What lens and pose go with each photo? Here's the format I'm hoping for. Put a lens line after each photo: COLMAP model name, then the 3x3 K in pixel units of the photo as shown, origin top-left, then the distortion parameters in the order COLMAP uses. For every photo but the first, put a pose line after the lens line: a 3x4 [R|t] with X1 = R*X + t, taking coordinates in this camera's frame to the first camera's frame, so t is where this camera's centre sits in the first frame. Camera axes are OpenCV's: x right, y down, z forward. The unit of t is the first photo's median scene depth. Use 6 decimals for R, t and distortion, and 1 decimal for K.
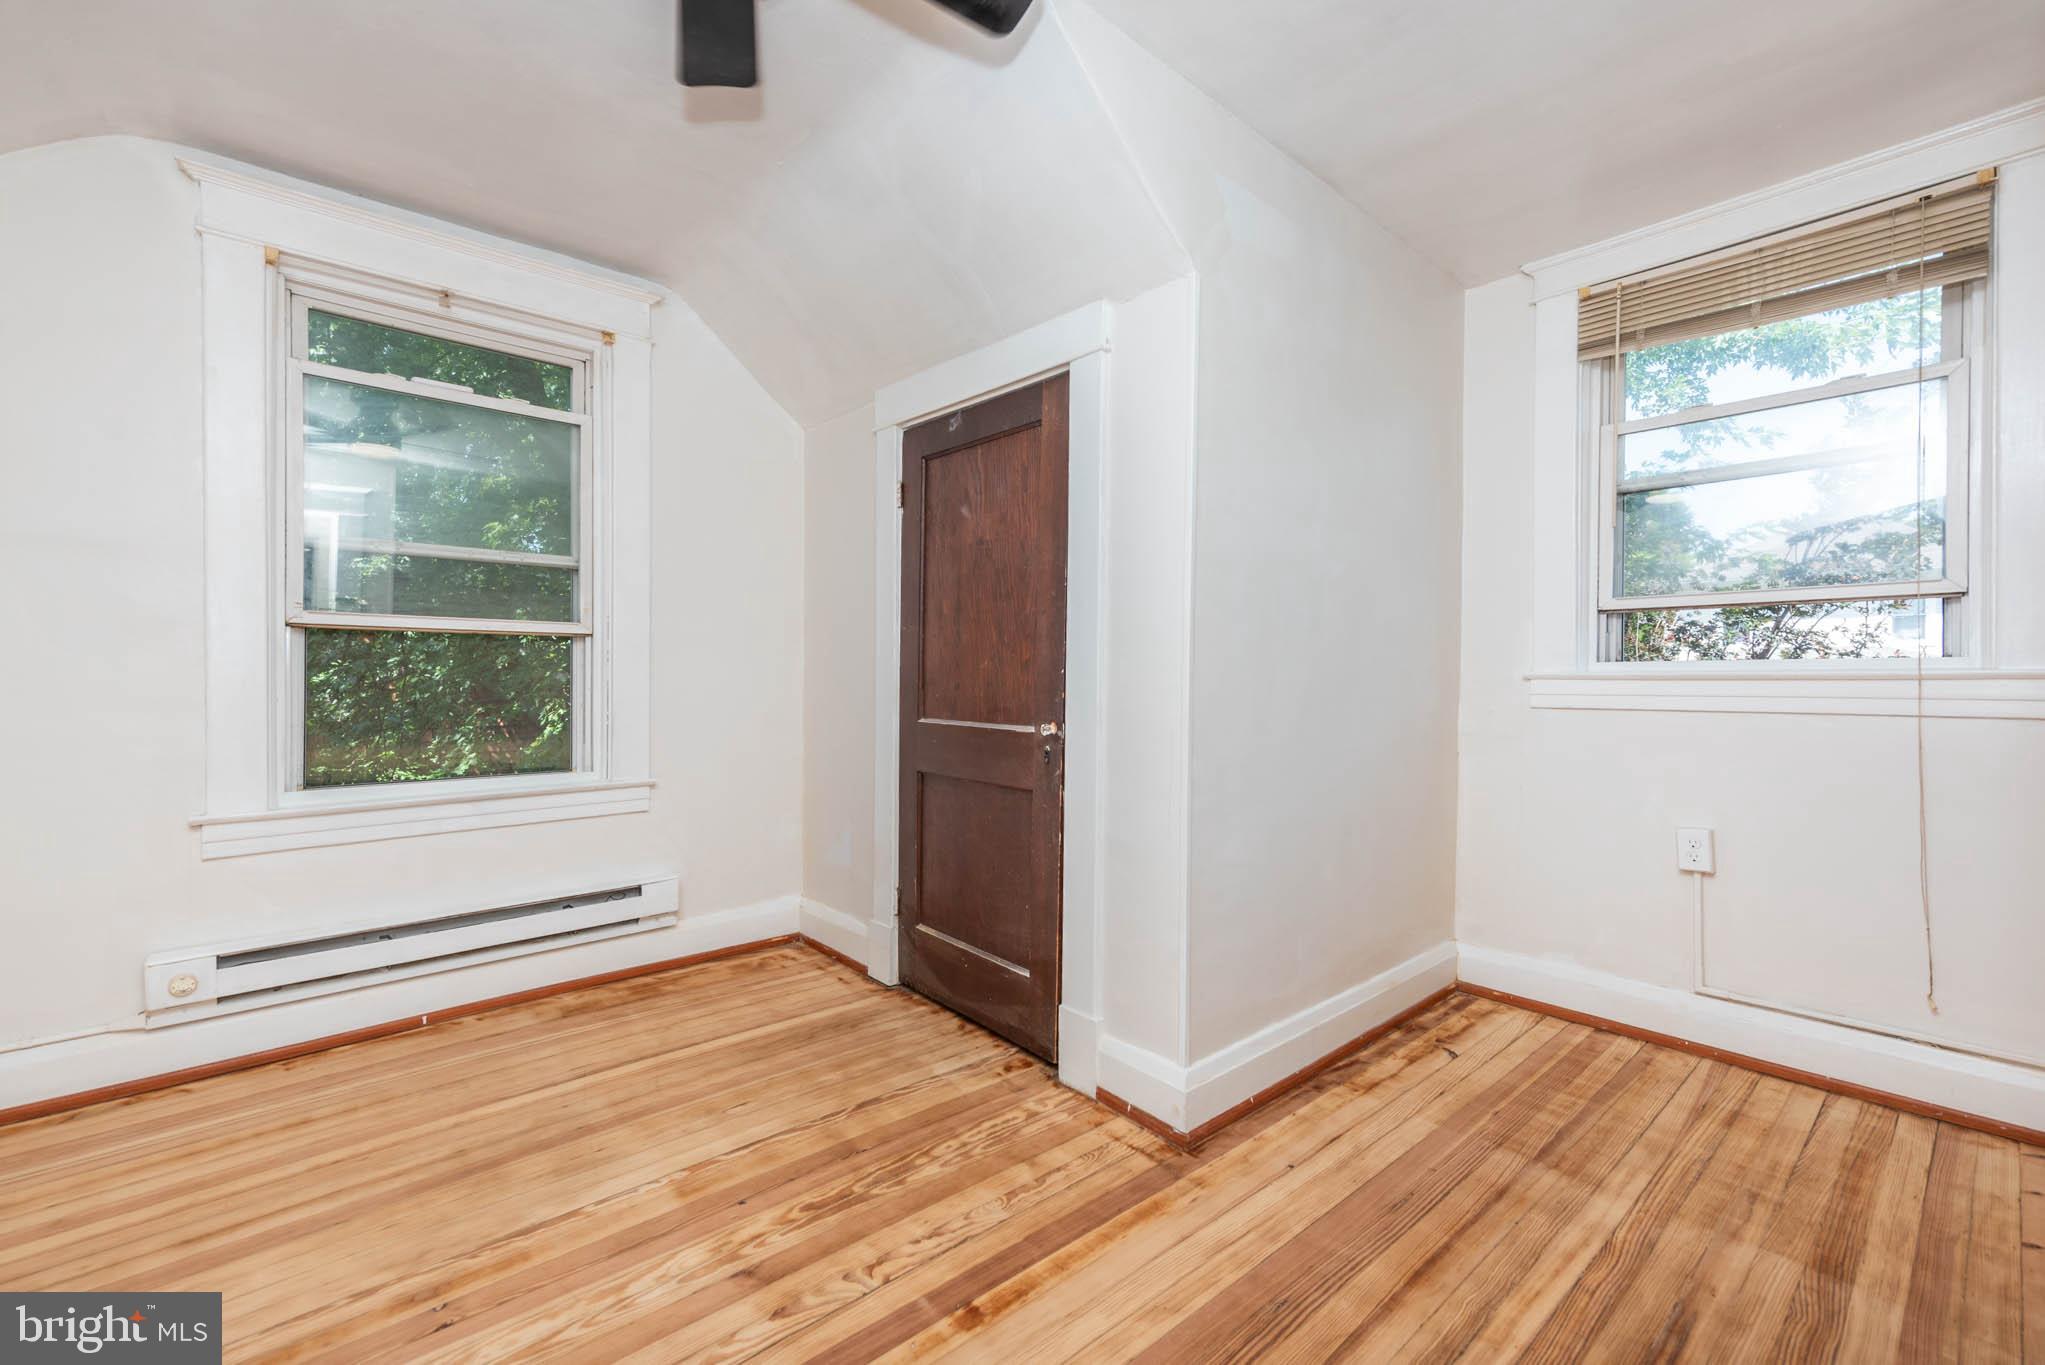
lens RADIAL K [[824.9, 0, 1013.0], [0, 824.9, 679.8], [0, 0, 1]] dist [0.007330, -0.000656]
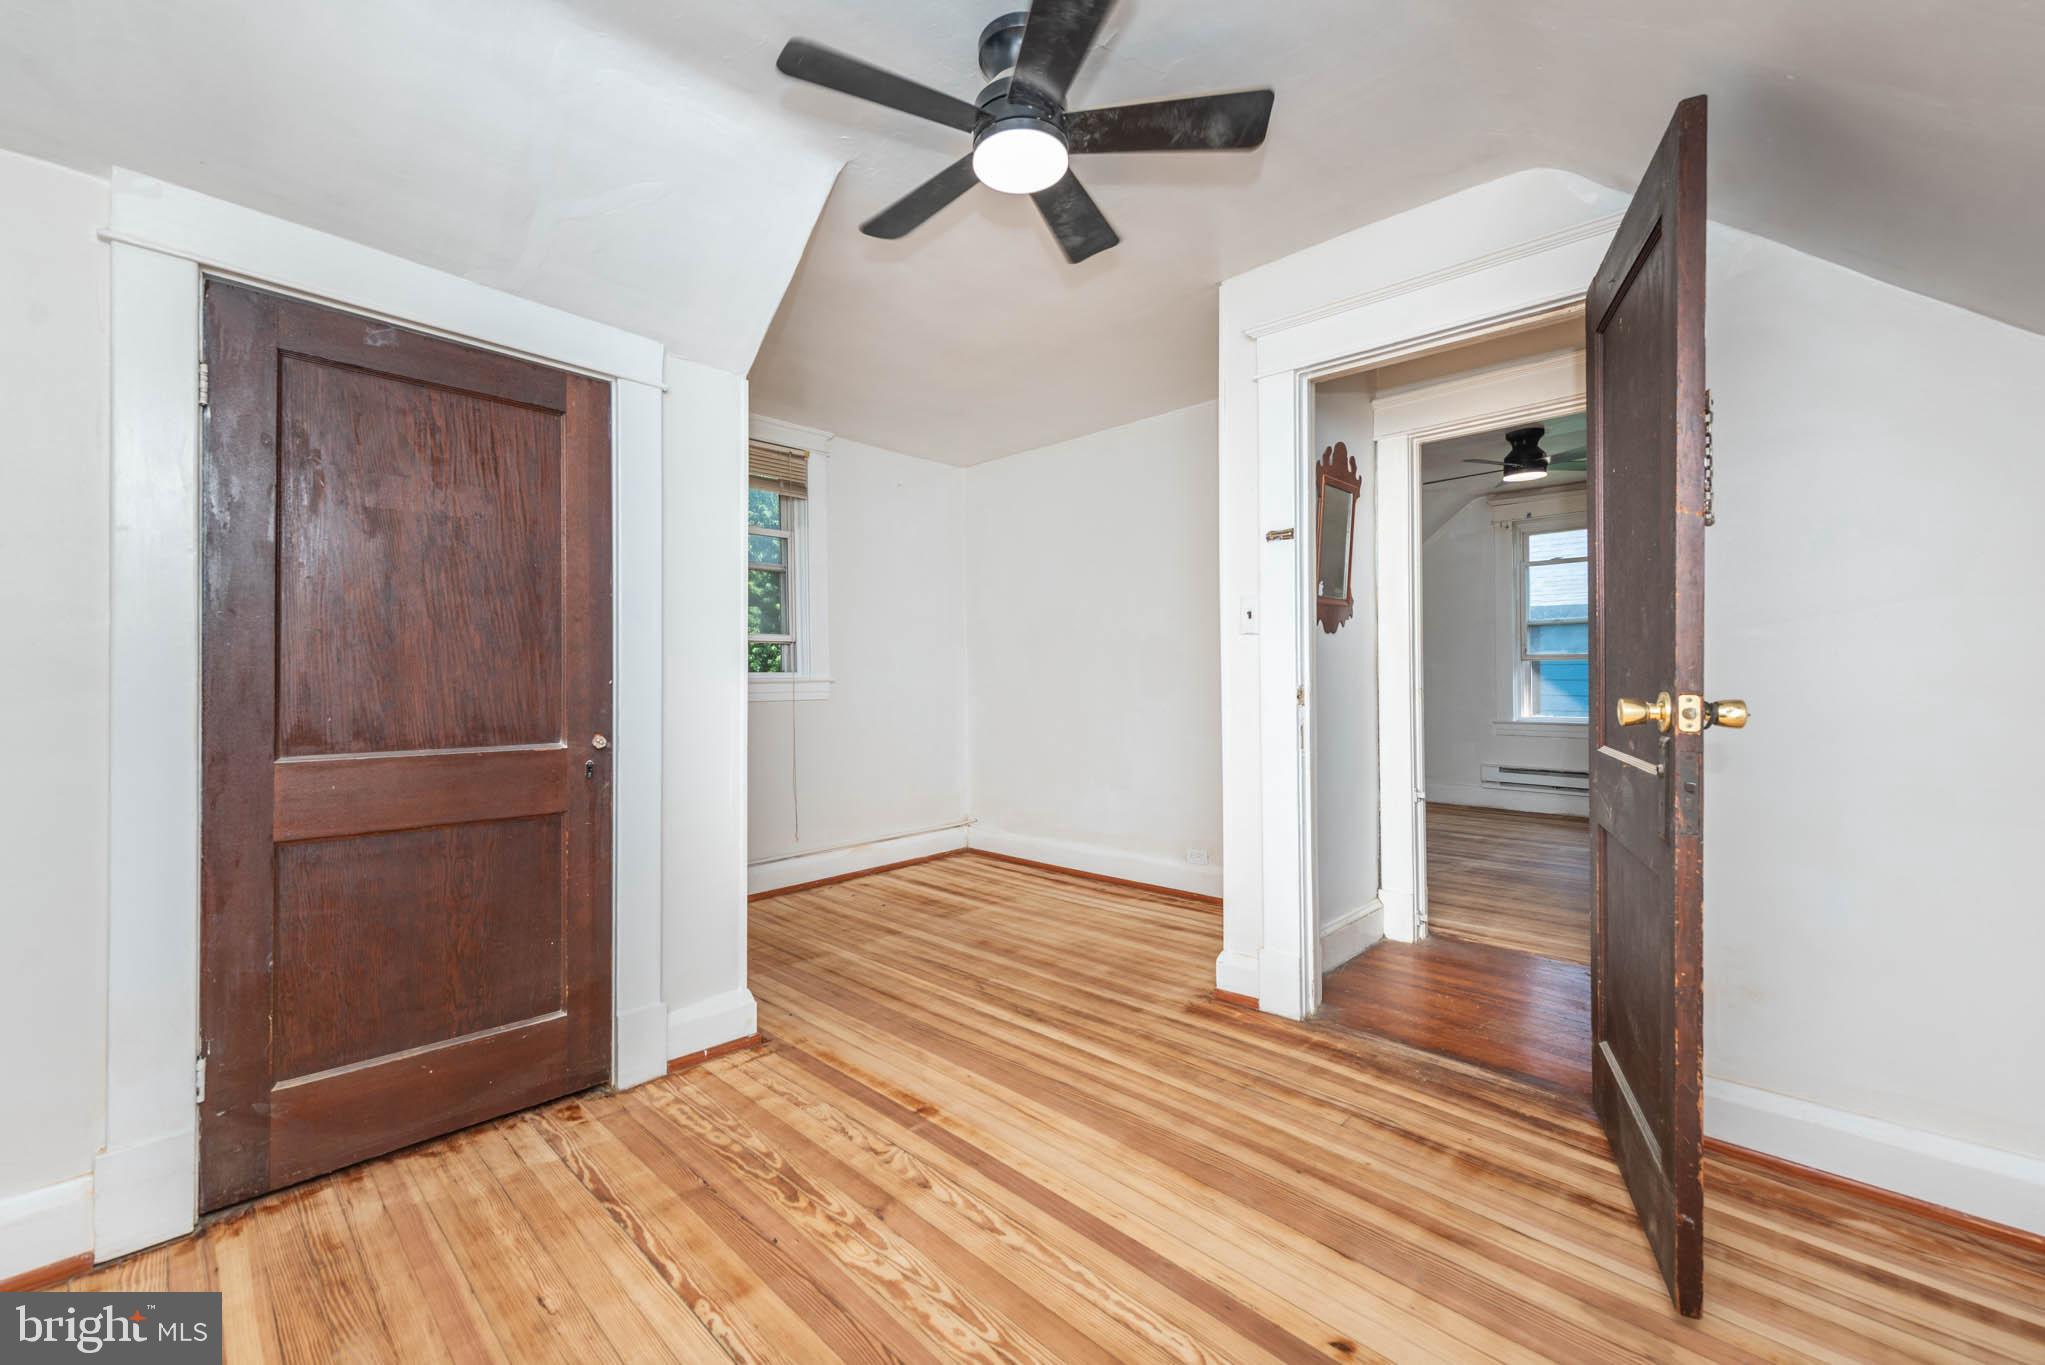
lens RADIAL K [[824.9, 0, 1015.6], [0, 824.9, 677.2], [0, 0, 1]] dist [0.007330, -0.000656]
pose [[-0.088055, -0.000956, 0.996115, -1.150999], [0.008431, 0.999963, 0.001705, -0.016376], [-0.996080, 0.008549, -0.088044, 0.708454]]
